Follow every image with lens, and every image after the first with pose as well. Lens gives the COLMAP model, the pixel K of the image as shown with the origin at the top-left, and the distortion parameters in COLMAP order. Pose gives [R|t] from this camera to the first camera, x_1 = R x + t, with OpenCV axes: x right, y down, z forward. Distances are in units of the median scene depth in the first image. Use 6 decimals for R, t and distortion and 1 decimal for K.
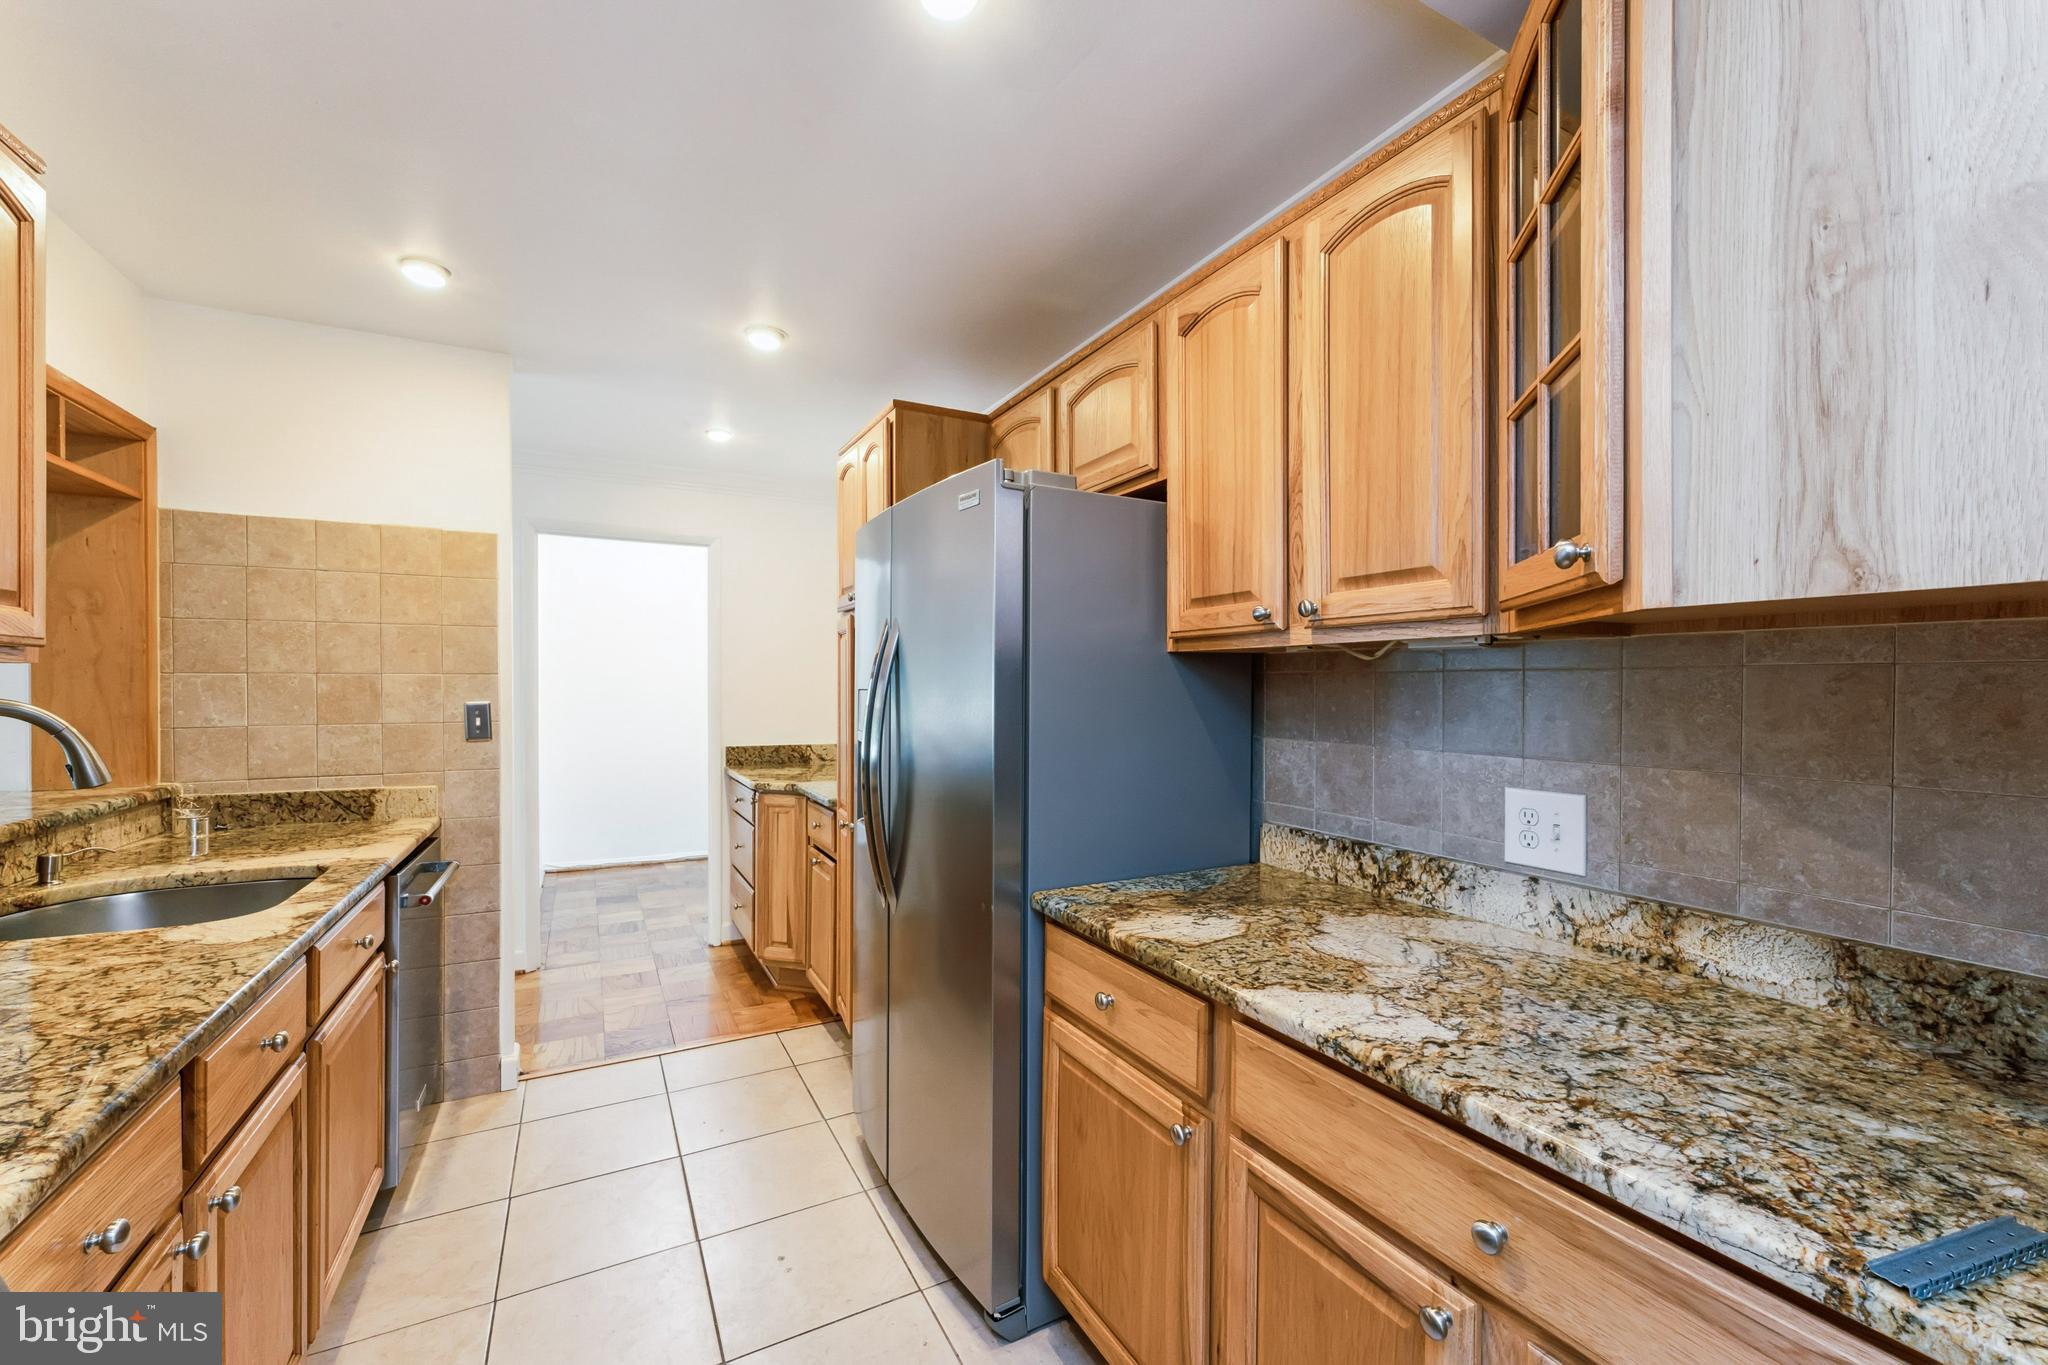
lens RADIAL K [[821.4, 0, 1033.0], [0, 821.4, 693.9], [0, 0, 1]] dist [0.000491, 0.000888]
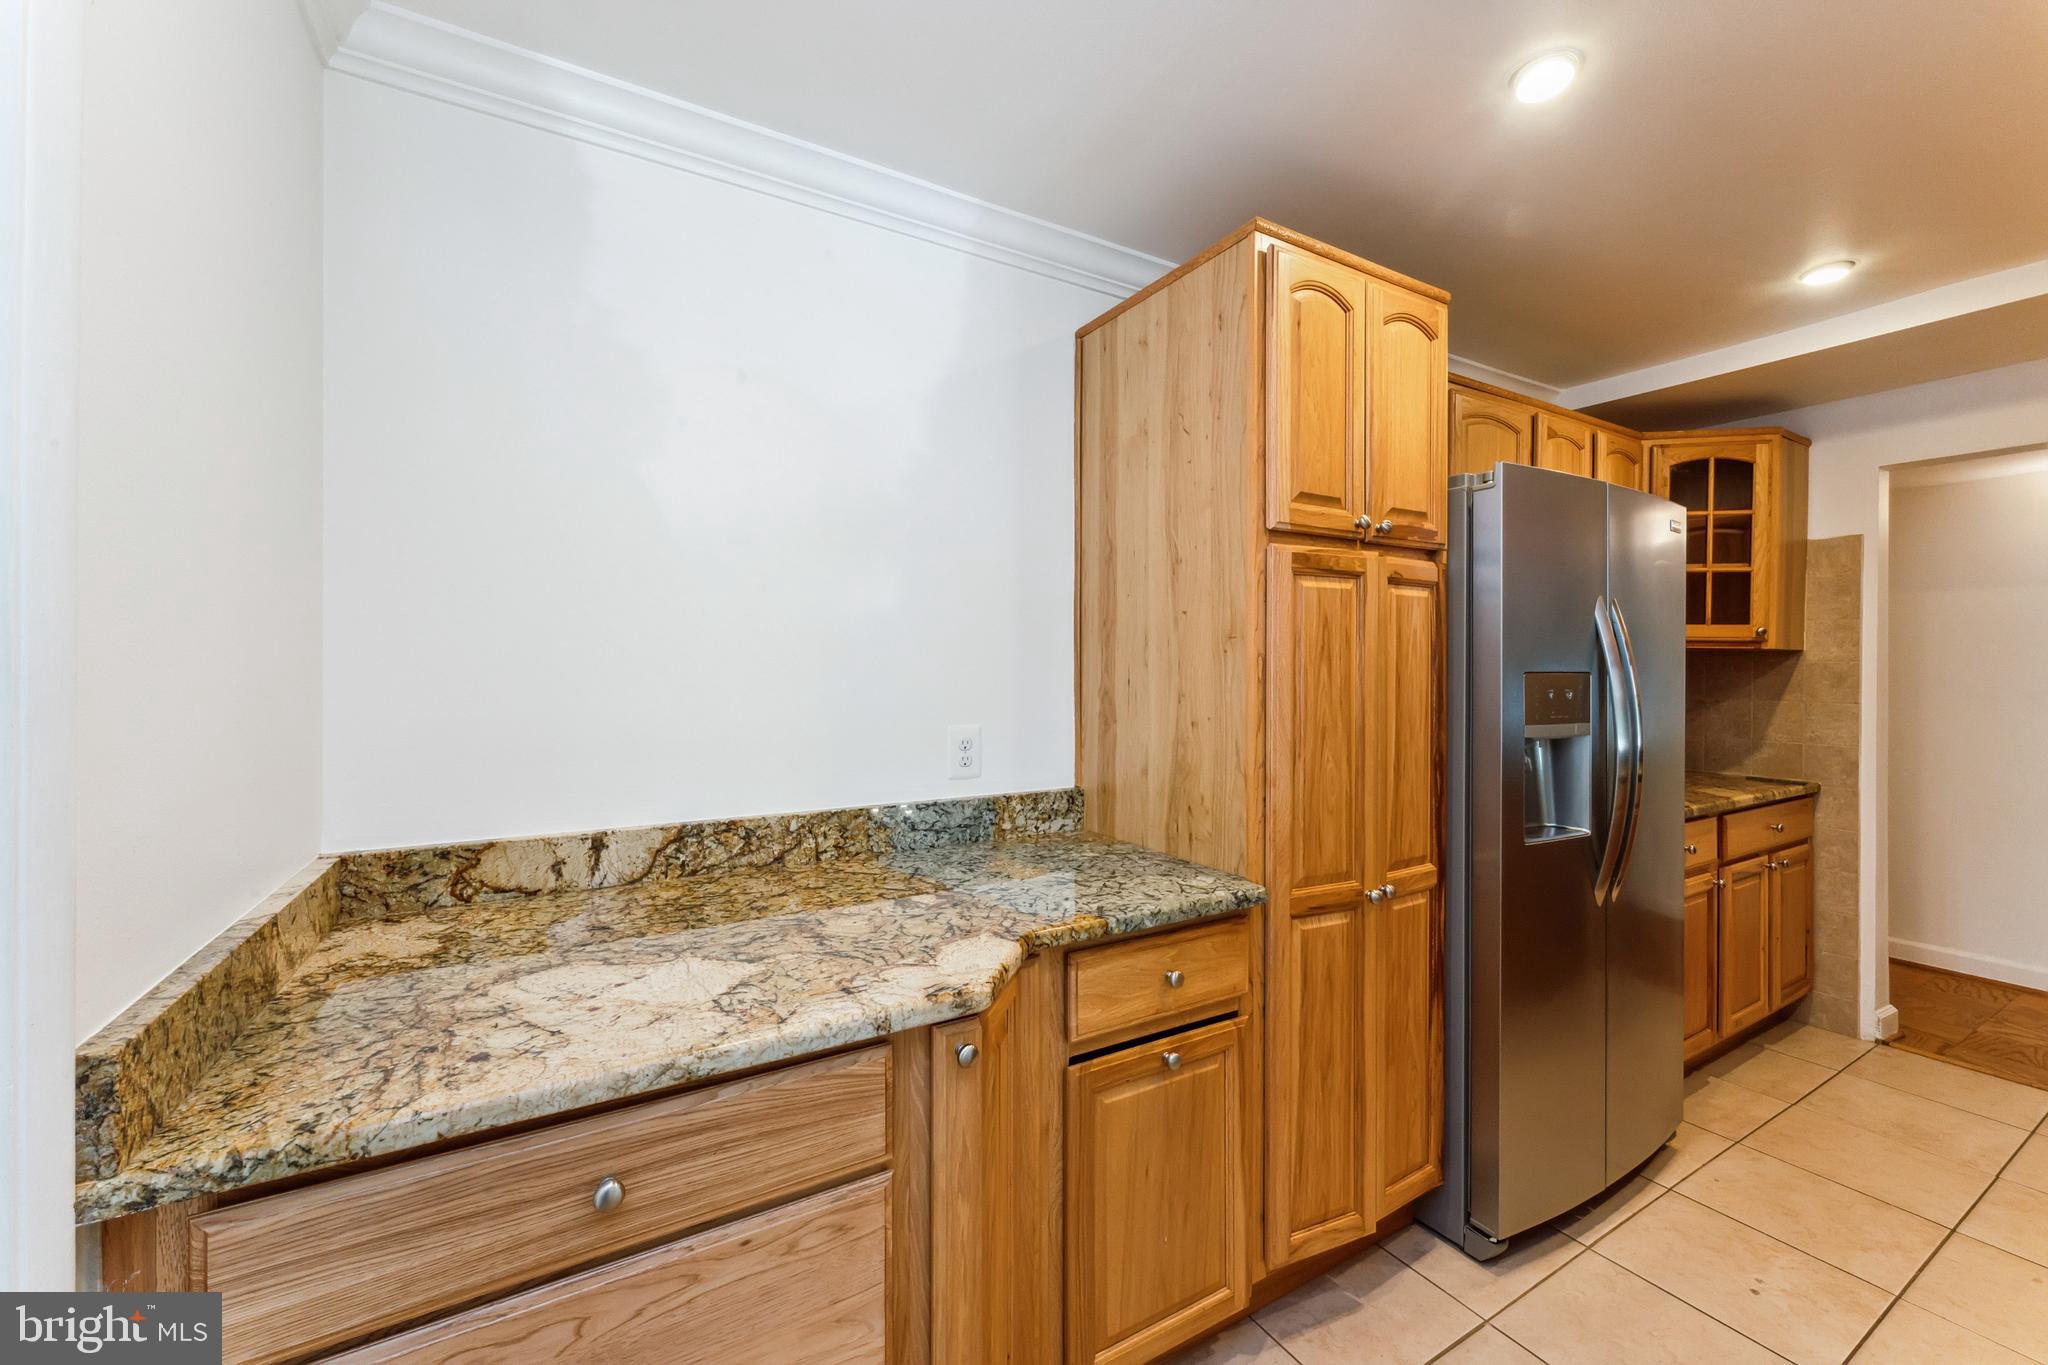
lens RADIAL K [[821.4, 0, 1025.8], [0, 821.4, 672.1], [0, 0, 1]] dist [0.000491, 0.000888]
pose [[-0.023663, -0.013342, 0.999631, -0.961366], [0.002086, 0.999908, 0.013395, -0.016376], [-0.999718, 0.002402, -0.023633, 1.458104]]
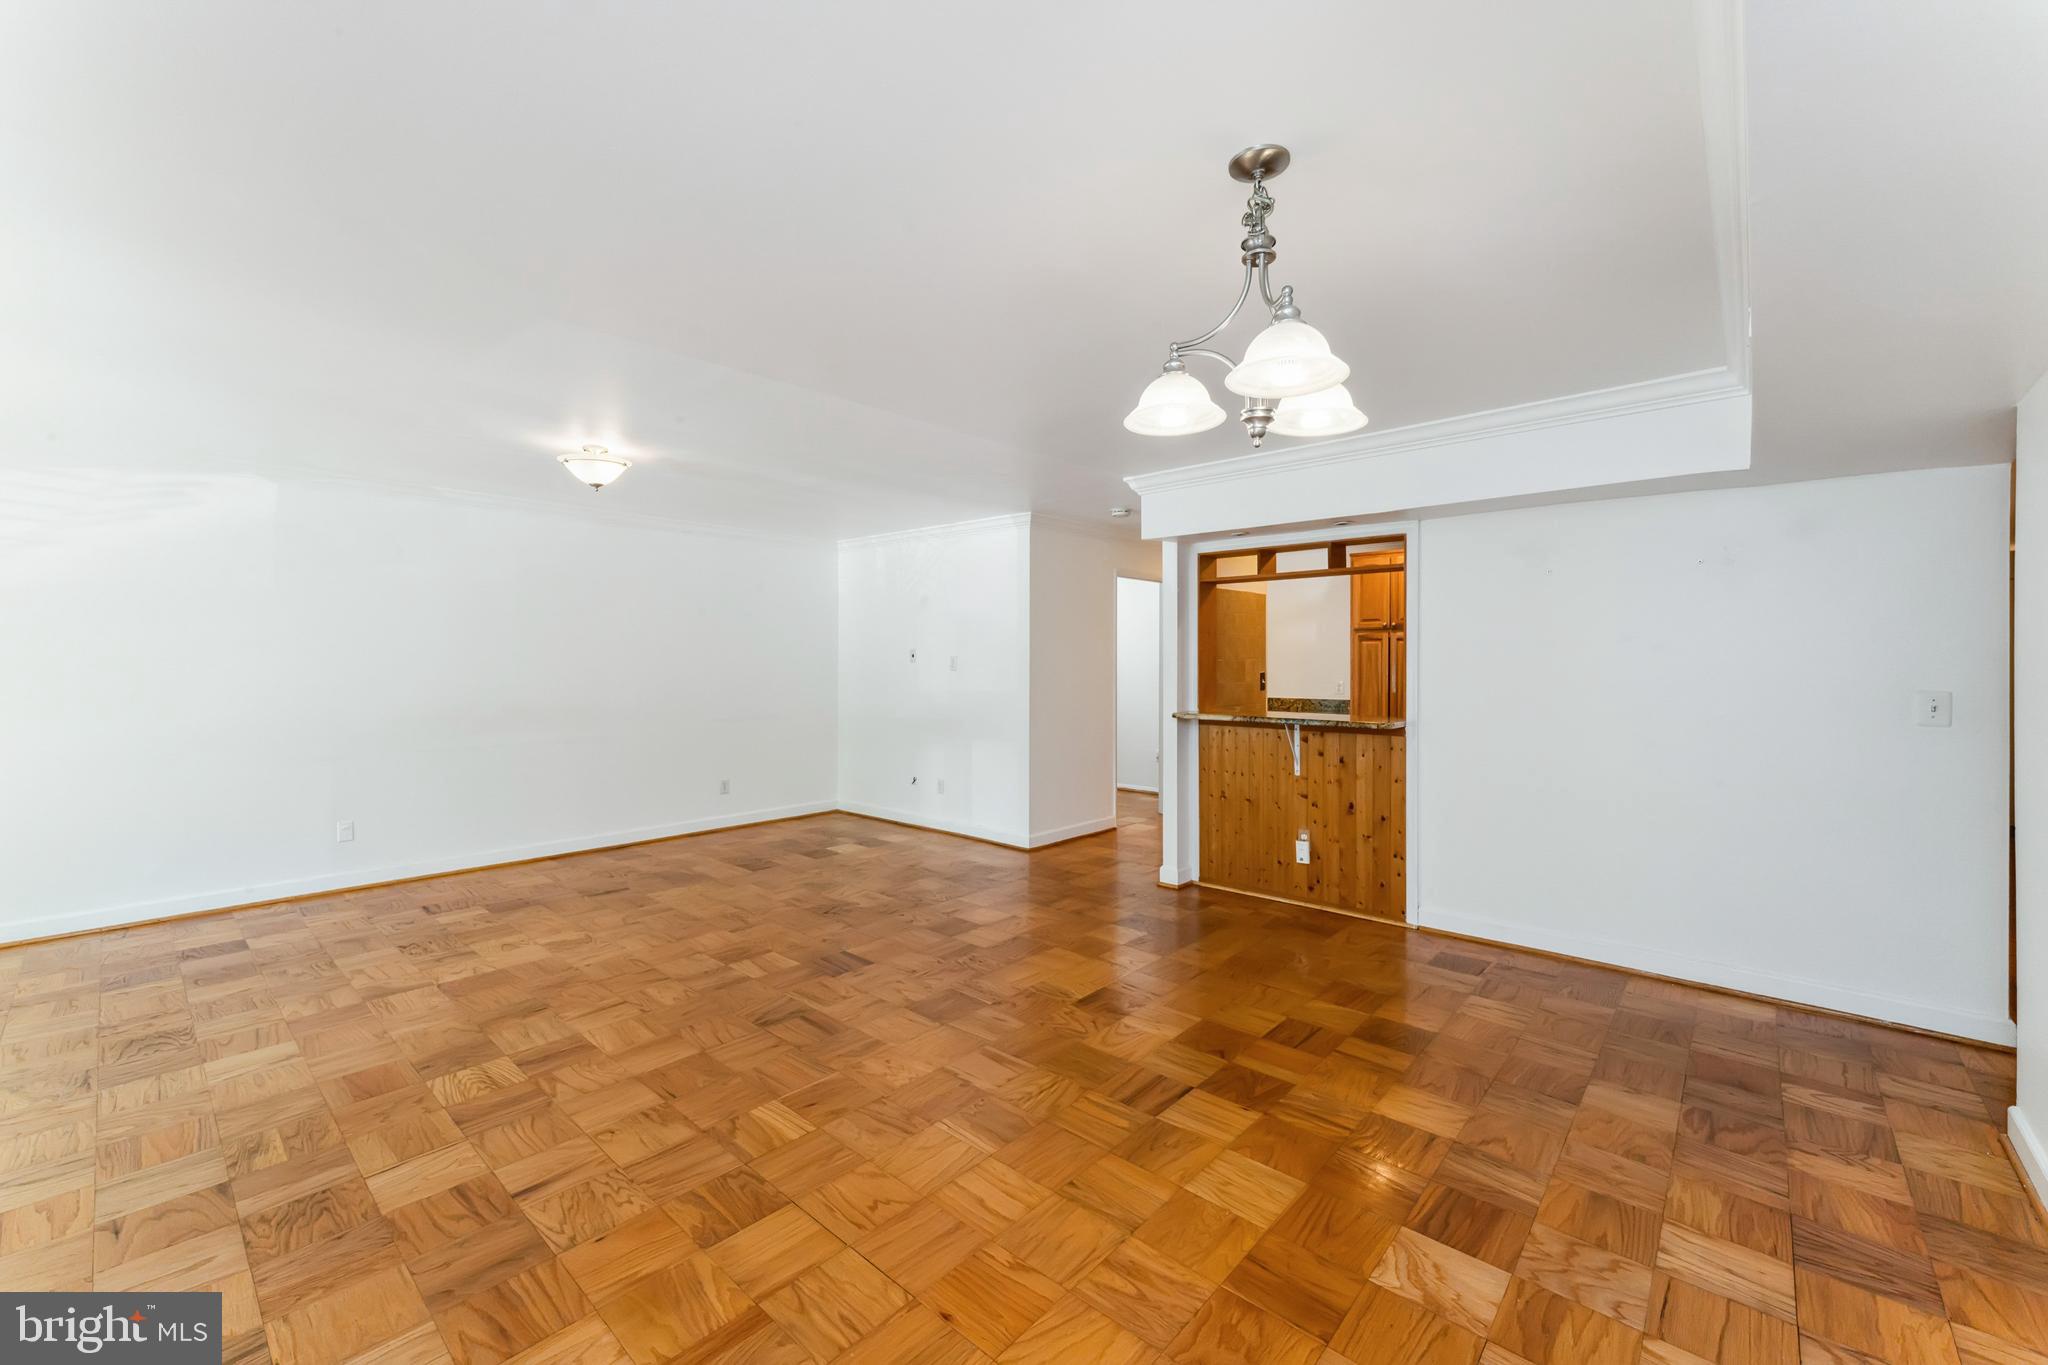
lens RADIAL K [[821.4, 0, 1020.1], [0, 821.4, 665.7], [0, 0, 1]] dist [0.000491, 0.000888]
pose [[0.945386, -0.004973, 0.325916, -2.215034], [0.005538, 0.999984, -0.000806, -0.008057], [-0.325907, 0.002567, 0.945399, -0.948909]]
